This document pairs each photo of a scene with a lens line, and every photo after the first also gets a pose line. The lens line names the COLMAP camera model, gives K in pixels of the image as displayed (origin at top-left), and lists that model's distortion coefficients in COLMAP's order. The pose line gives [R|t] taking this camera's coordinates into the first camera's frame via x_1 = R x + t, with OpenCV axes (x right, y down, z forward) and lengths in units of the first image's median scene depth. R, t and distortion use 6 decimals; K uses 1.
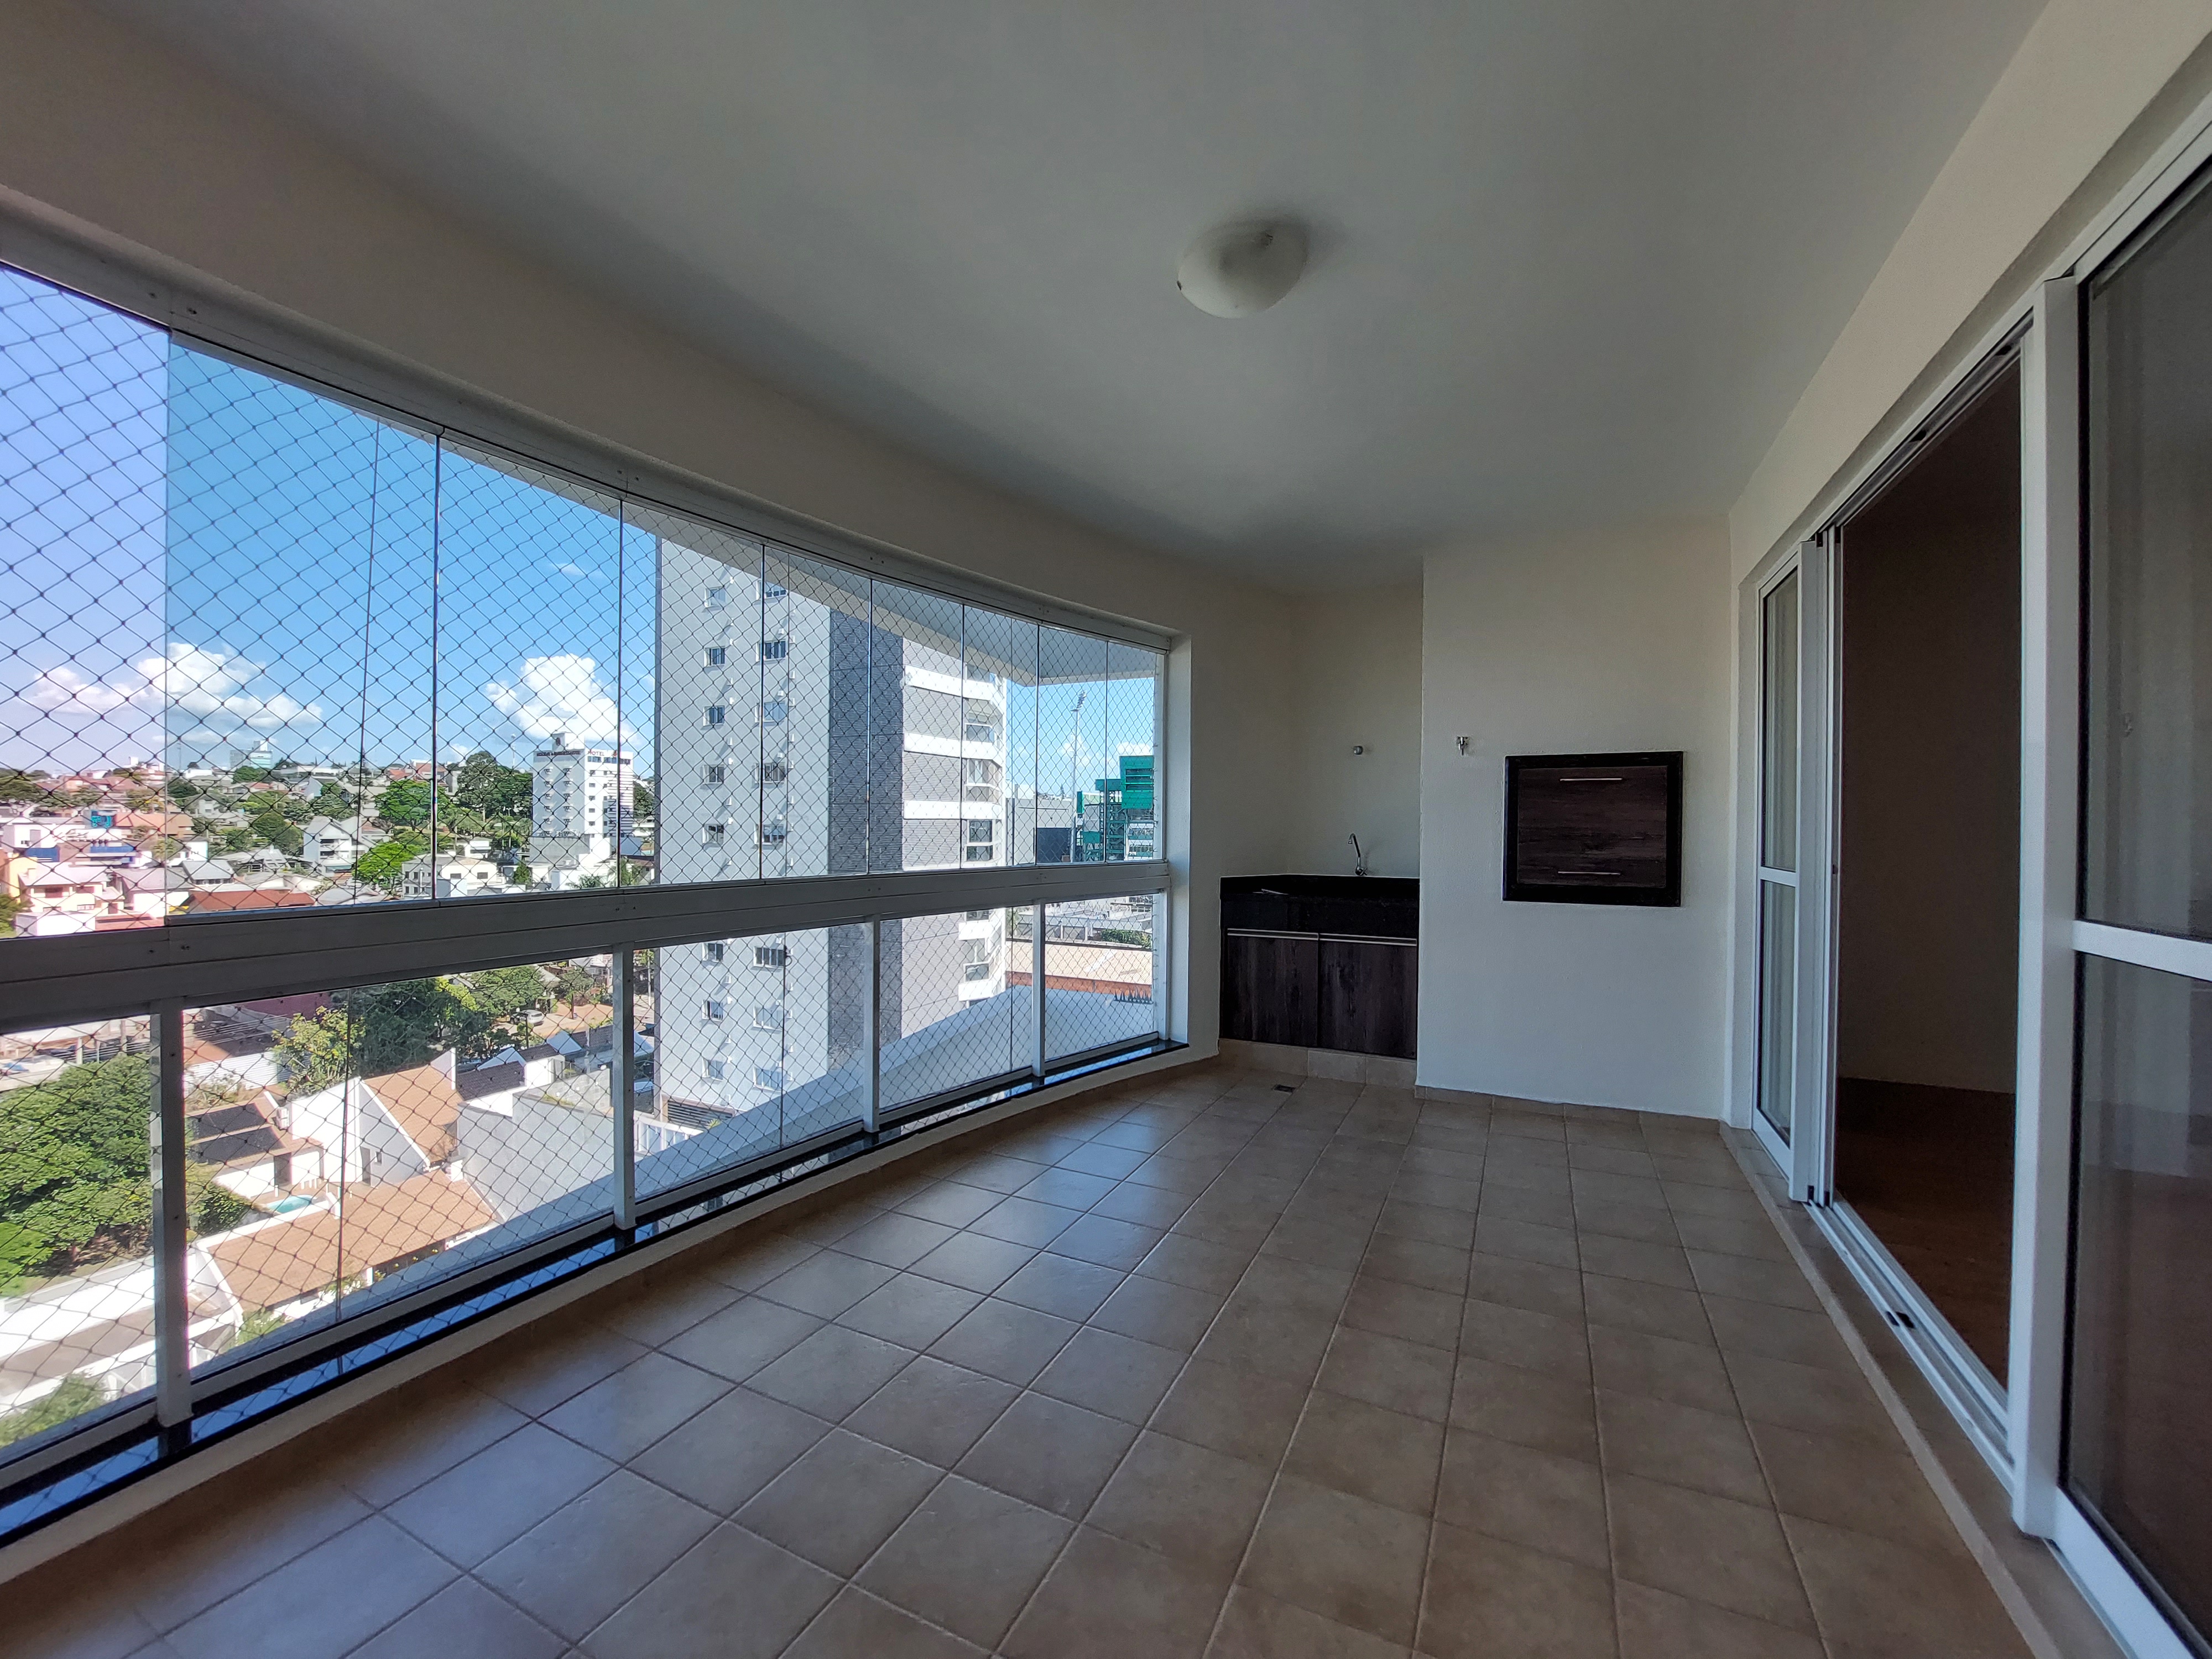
lens RADIAL K [[872.8, 0, 1082.1], [0, 872.8, 830.2], [0, 0, 1]] dist [-0.006904, -0.000139]
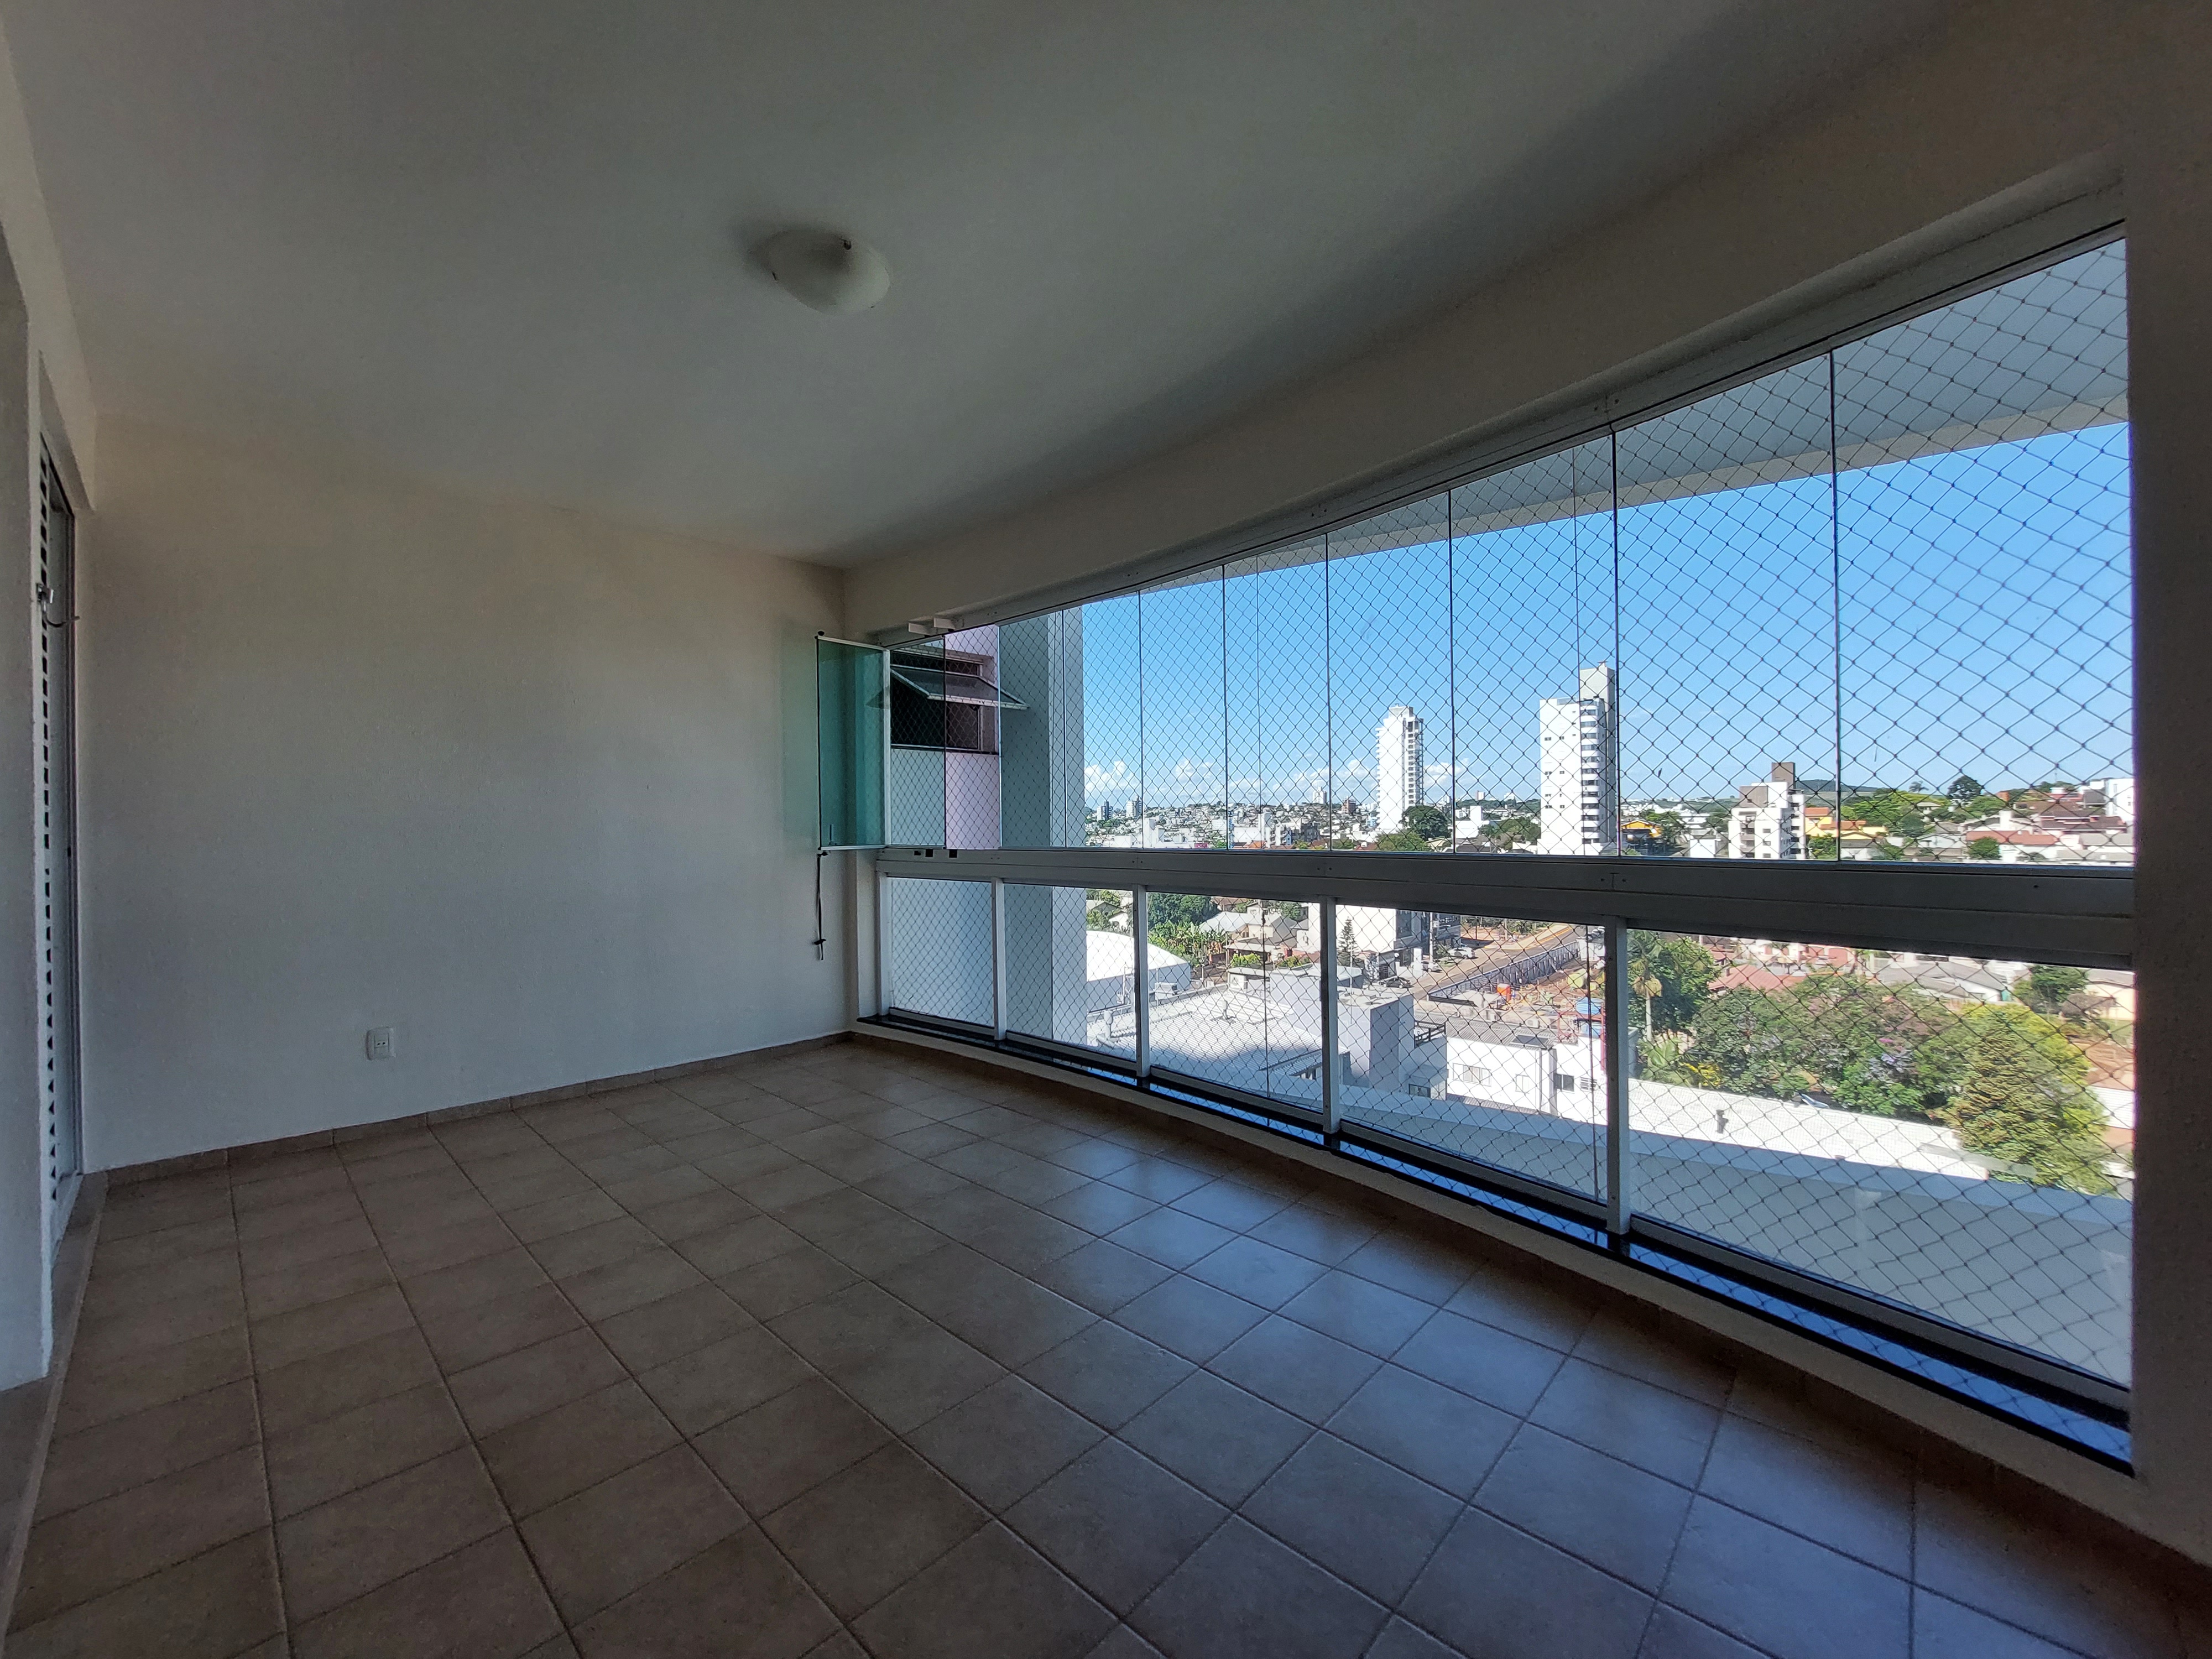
lens RADIAL K [[886.6, 0, 1106.0], [0, 886.6, 829.5], [0, 0, 1]] dist [0.000098, 0.000050]
pose [[-0.292240, -0.006052, -0.956326, 0.999973], [0.007048, 0.999939, -0.008481, 0.045819], [0.956319, -0.009219, -0.292180, 1.462896]]
